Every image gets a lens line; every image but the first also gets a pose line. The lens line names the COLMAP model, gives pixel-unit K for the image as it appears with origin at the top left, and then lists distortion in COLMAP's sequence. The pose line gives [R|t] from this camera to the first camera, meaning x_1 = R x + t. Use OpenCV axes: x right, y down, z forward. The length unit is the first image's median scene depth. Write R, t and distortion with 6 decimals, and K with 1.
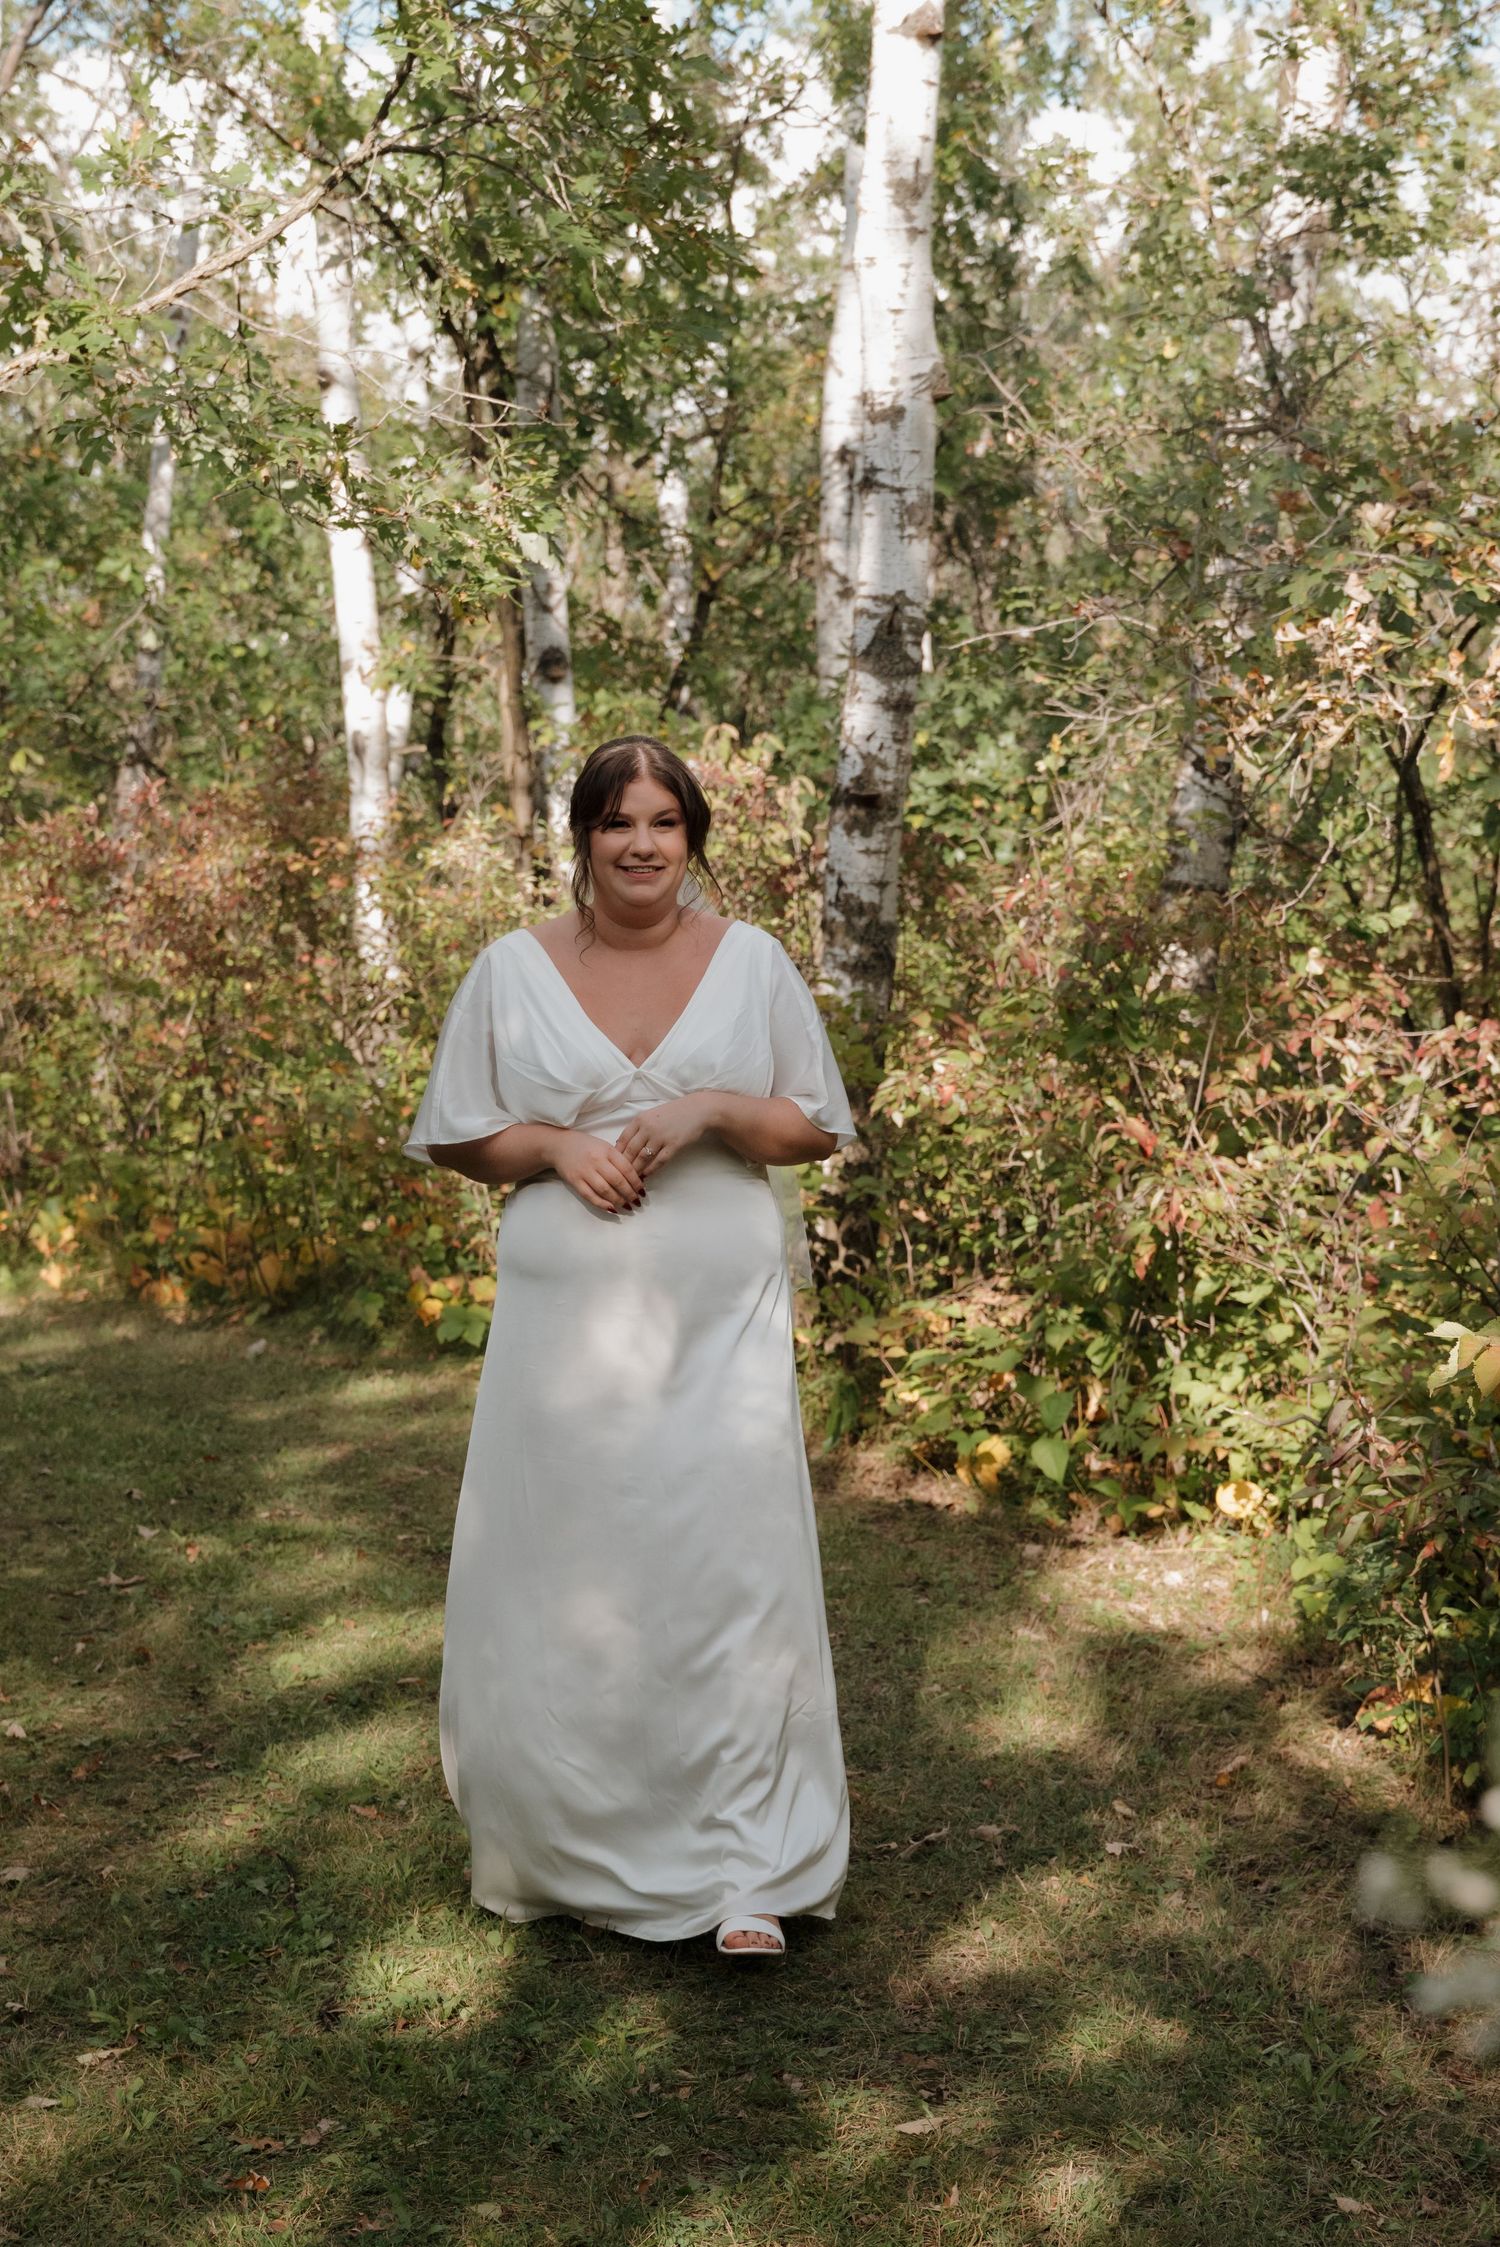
lens RADIAL K [[3604.9, 0, 750.5], [0, 3604.9, 1125.6], [0, 0, 1]] dist [0.150529, 0.000000]
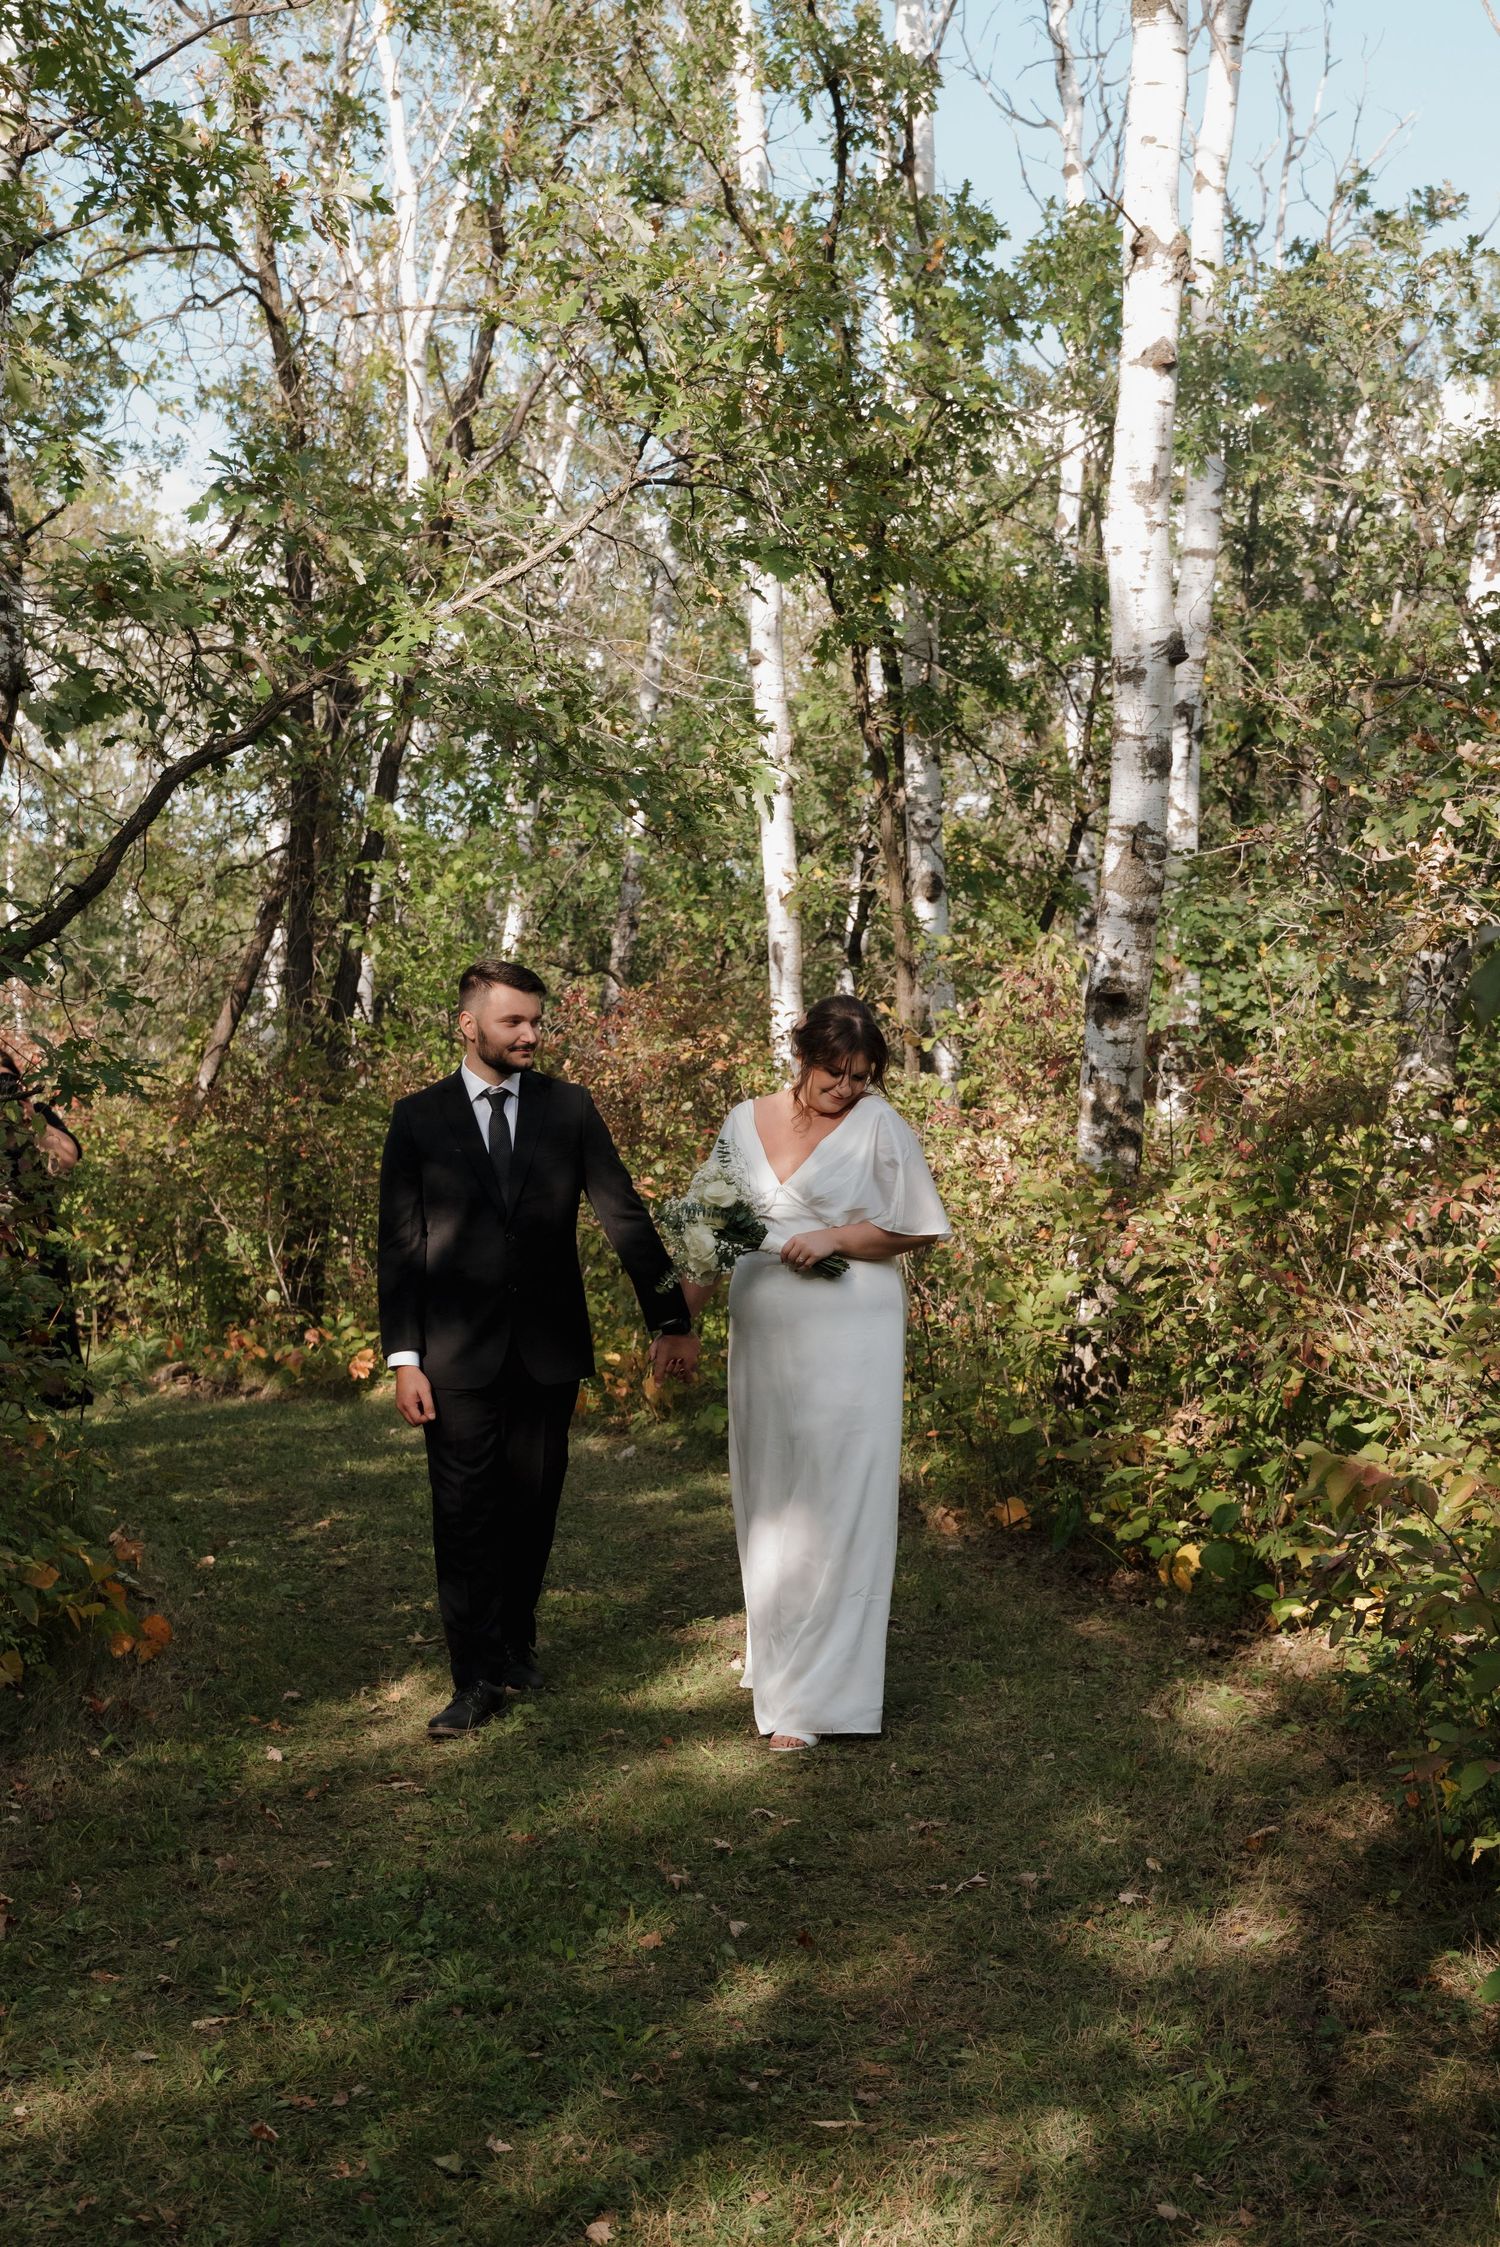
lens RADIAL K [[3040.6, 0, 749.9], [0, 3040.6, 1119.0], [0, 0, 1]] dist [0.094715, 0.000000]
pose [[0.981531, 0.001343, -0.191297, 0.120477], [-0.011000, 0.998717, -0.049430, -0.000084], [0.190985, 0.050622, 0.980287, 0.002715]]
